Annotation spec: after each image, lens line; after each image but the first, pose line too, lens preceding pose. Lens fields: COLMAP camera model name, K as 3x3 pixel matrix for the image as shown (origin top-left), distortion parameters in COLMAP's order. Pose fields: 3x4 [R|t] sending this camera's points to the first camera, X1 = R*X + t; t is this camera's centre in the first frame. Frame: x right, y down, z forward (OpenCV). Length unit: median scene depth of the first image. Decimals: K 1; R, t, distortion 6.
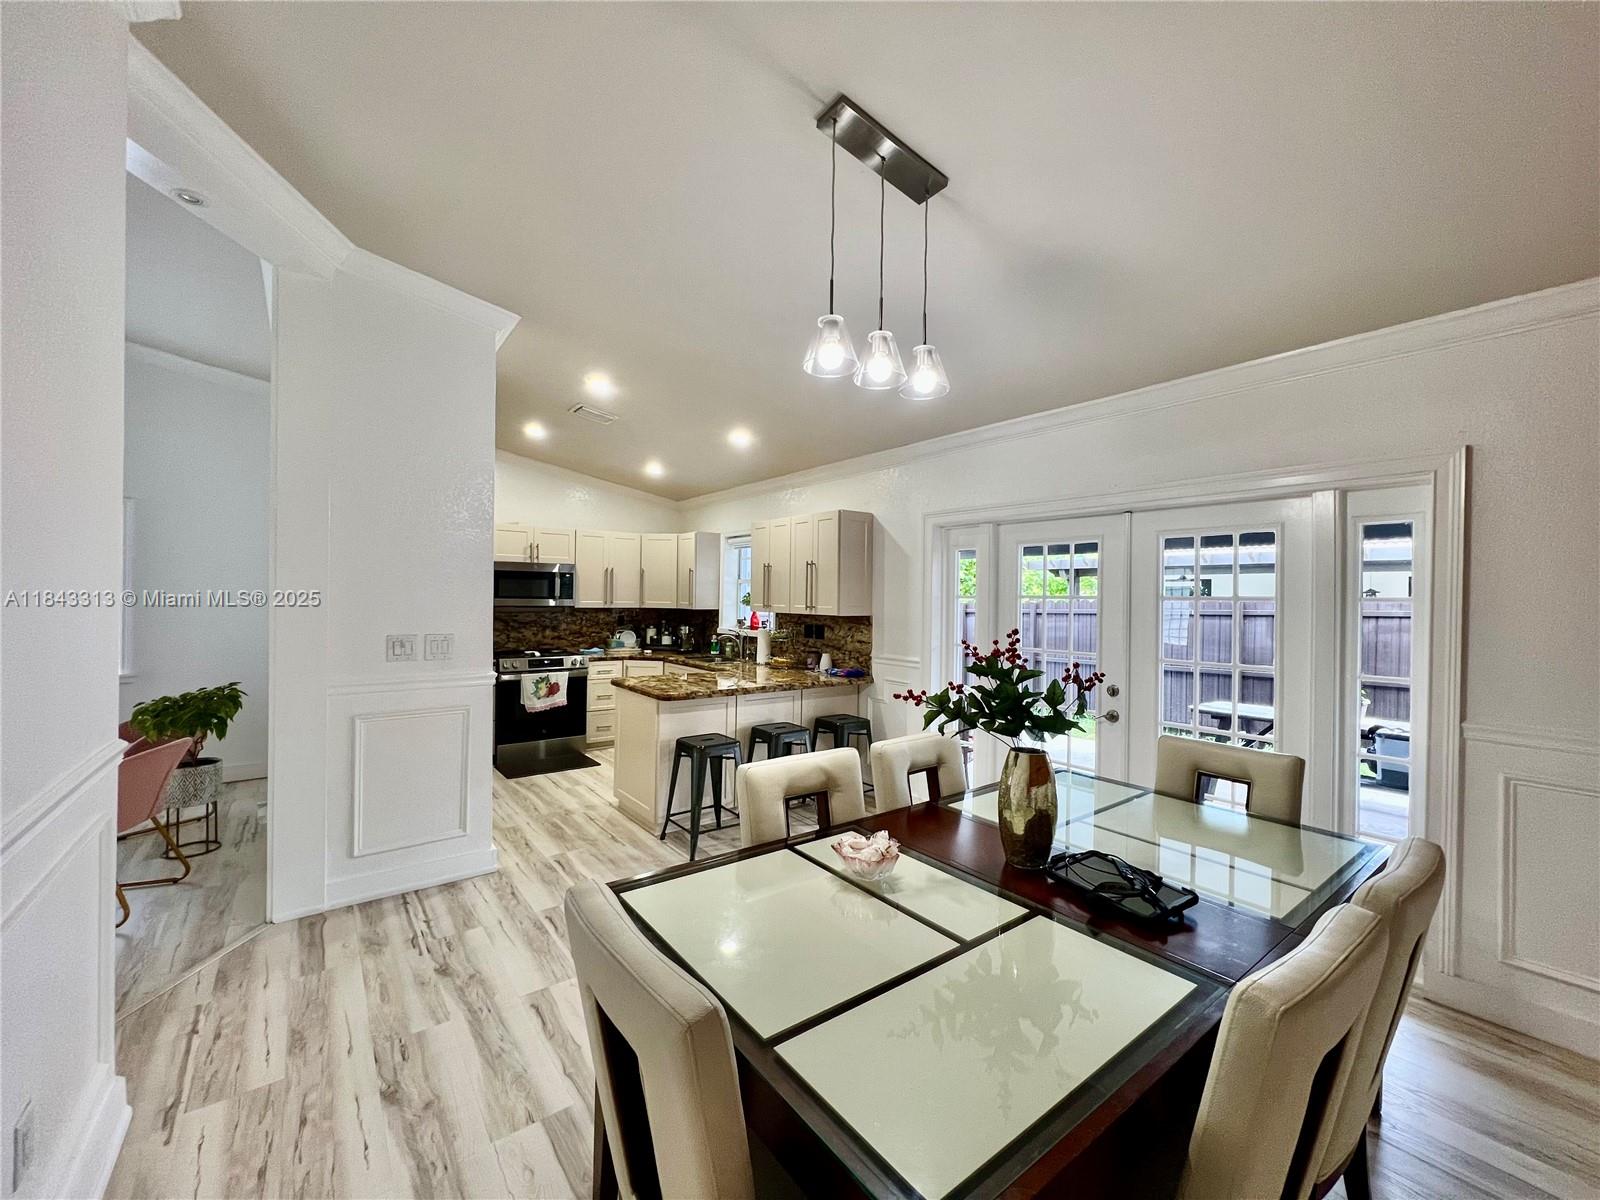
lens RADIAL K [[640.3, 0, 795.6], [0, 640.3, 599.7], [0, 0, 1]] dist [0.000441, 0.000380]
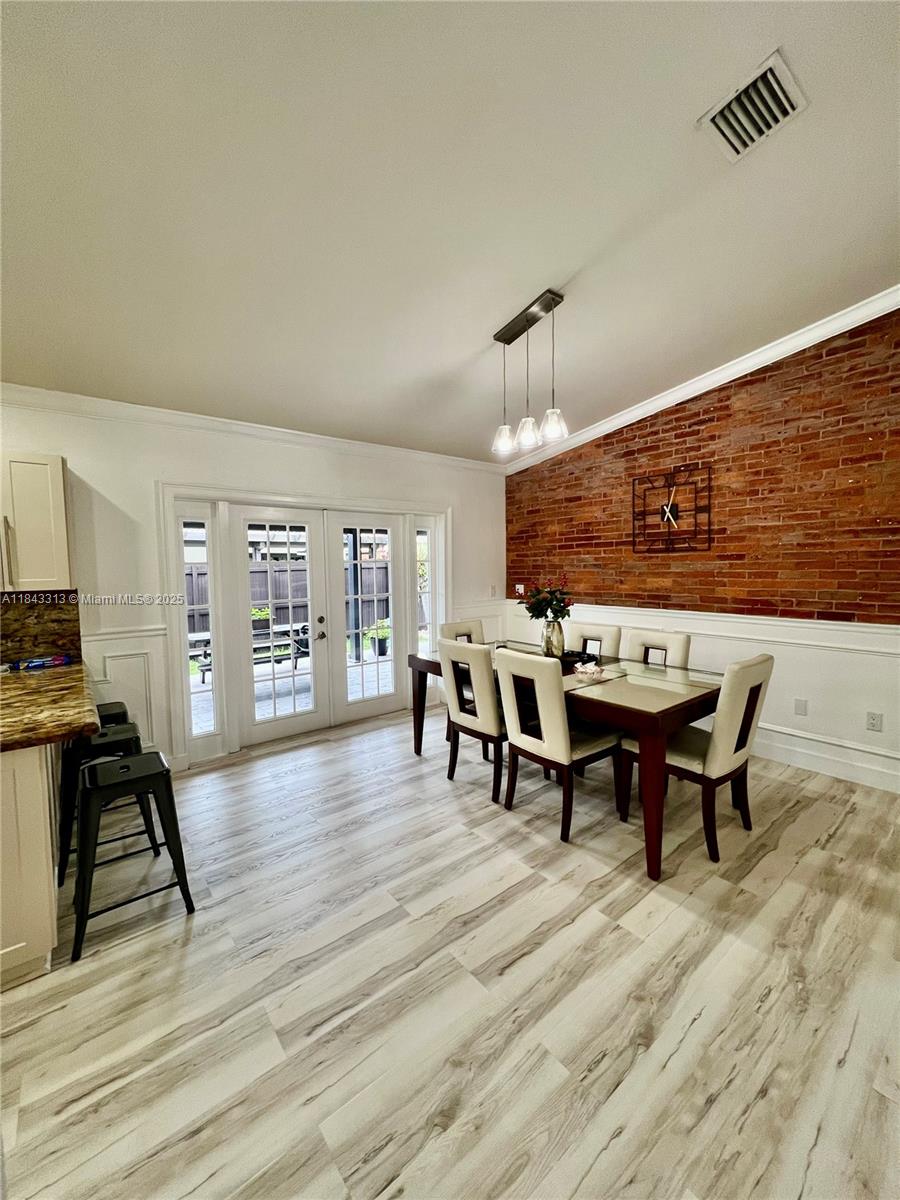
lens RADIAL K [[480.2, 0, 445.5], [0, 480.2, 603.2], [0, 0, 1]] dist [0.000441, 0.000380]
pose [[-0.023481, -0.095234, 0.995178, -0.724812], [0.018756, 0.995235, 0.095682, -0.009939], [-0.999548, 0.020913, -0.021583, 0.718595]]
